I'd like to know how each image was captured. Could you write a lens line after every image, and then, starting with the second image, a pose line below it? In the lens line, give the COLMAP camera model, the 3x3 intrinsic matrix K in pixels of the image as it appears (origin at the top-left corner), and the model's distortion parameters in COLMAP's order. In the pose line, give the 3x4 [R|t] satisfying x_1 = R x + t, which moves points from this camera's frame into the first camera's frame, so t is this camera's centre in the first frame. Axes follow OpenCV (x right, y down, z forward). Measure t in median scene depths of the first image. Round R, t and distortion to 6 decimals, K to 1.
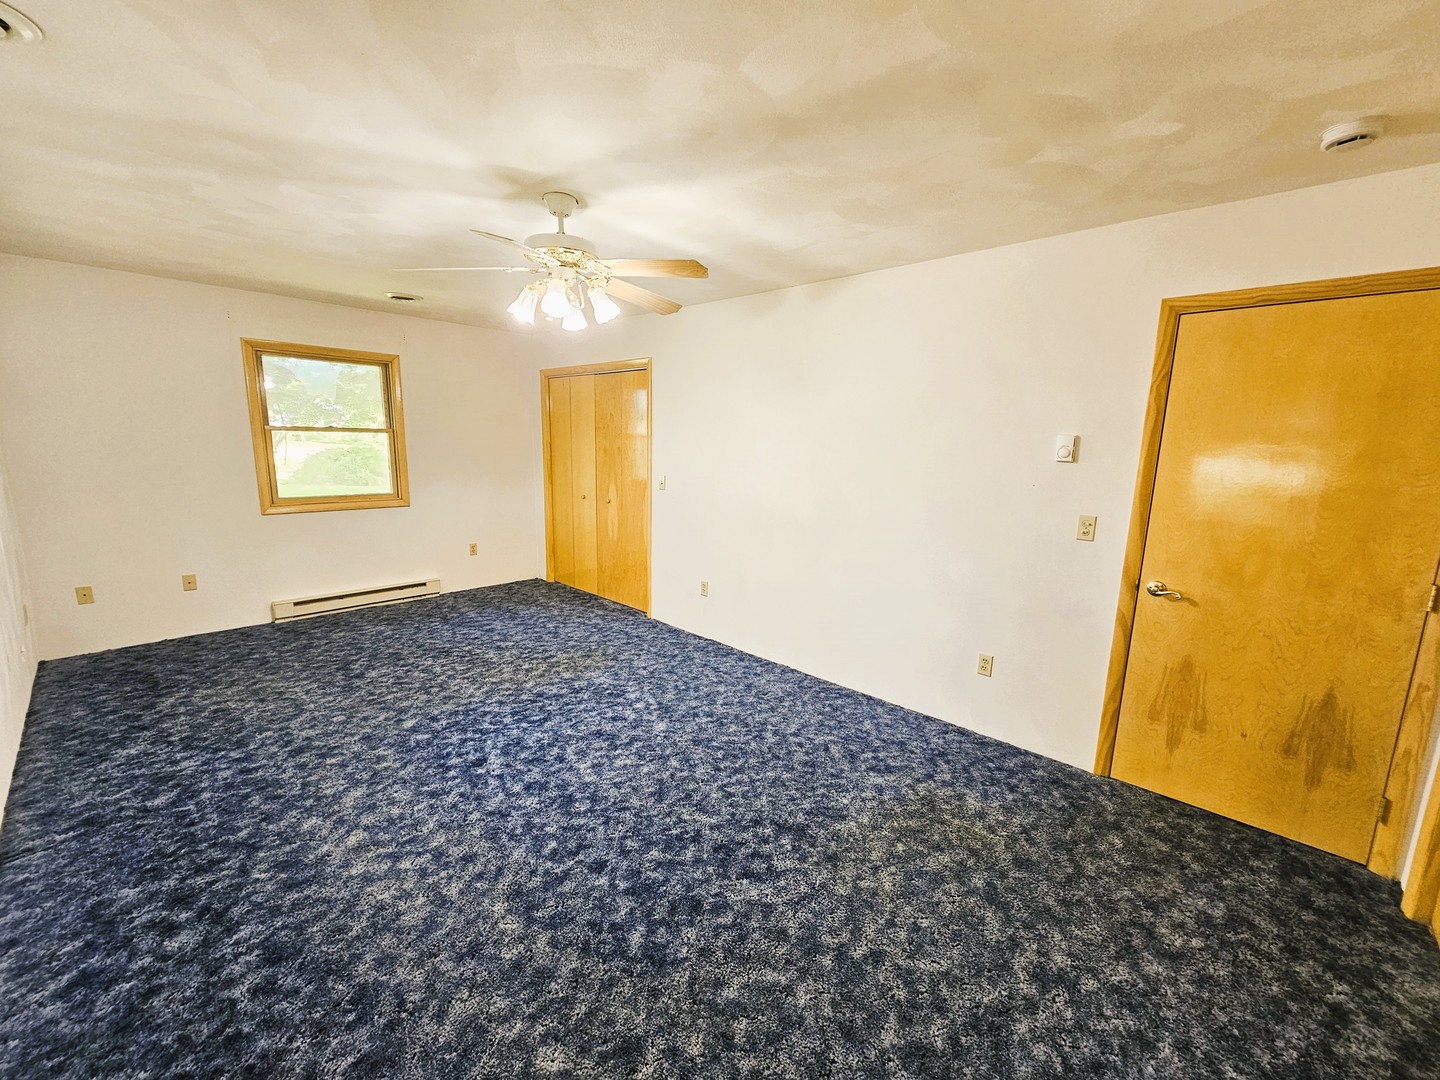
lens RADIAL K [[587.2, 0, 721.2], [0, 587.2, 547.6], [0, 0, 1]] dist [-0.002063, 0.001662]
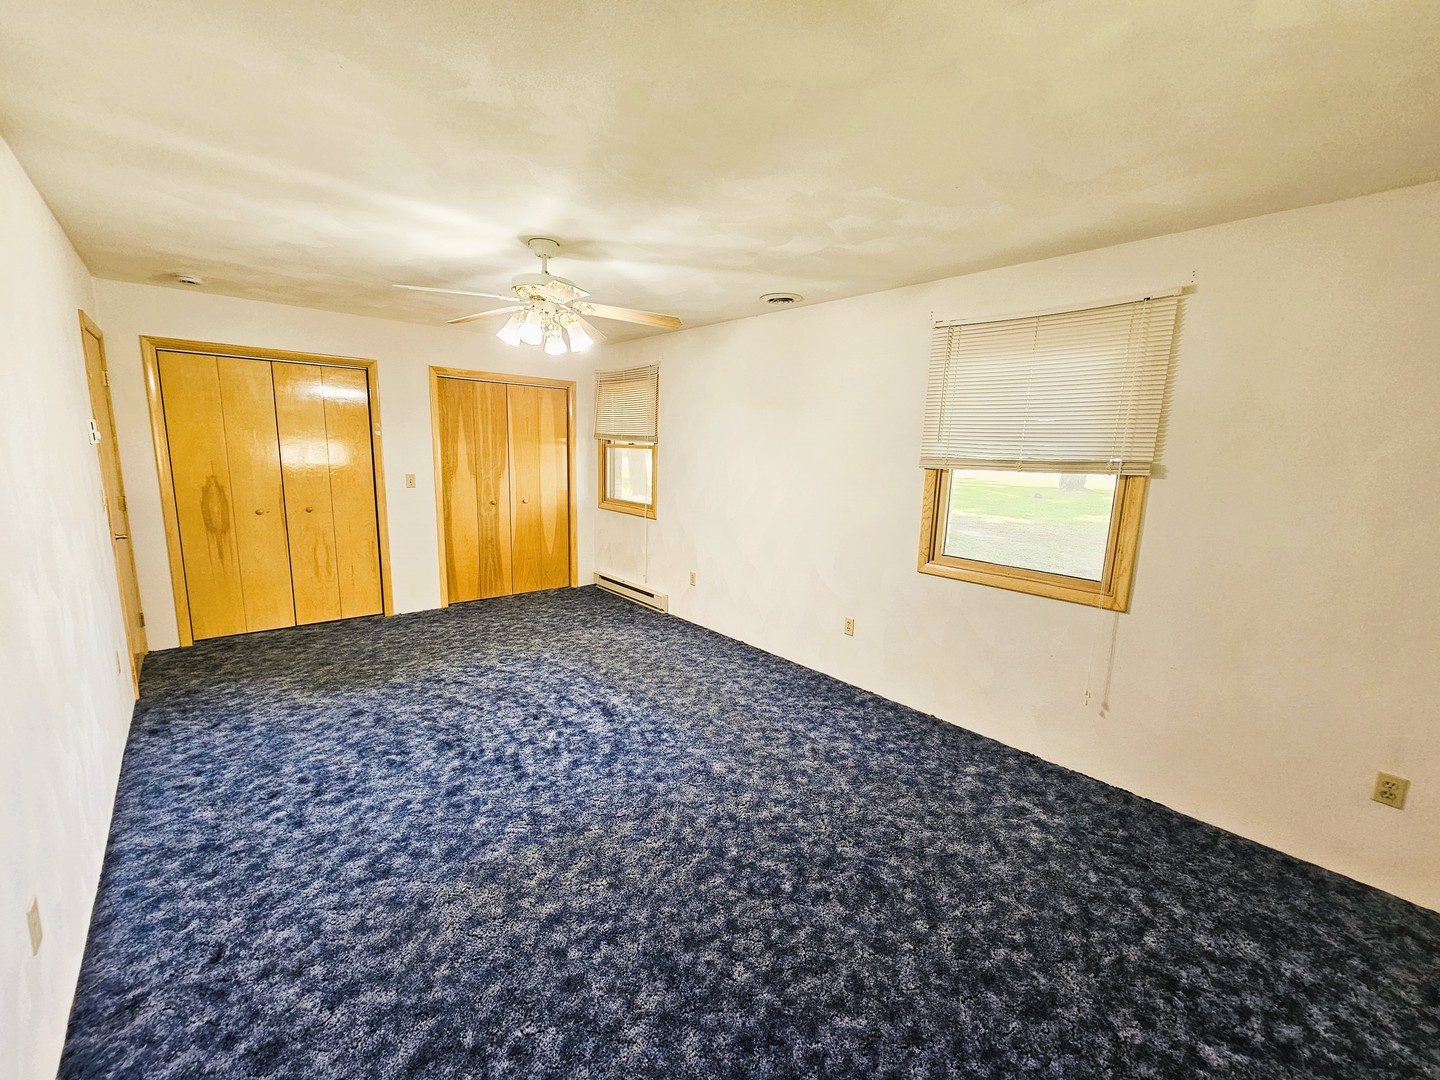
lens RADIAL K [[587.2, 0, 727.3], [0, 587.2, 544.9], [0, 0, 1]] dist [-0.002063, 0.001662]
pose [[-0.995396, -0.069195, 0.066327, -0.720828], [-0.042059, 0.937125, 0.346451, -0.435378], [-0.086129, 0.342066, -0.935720, 2.165066]]
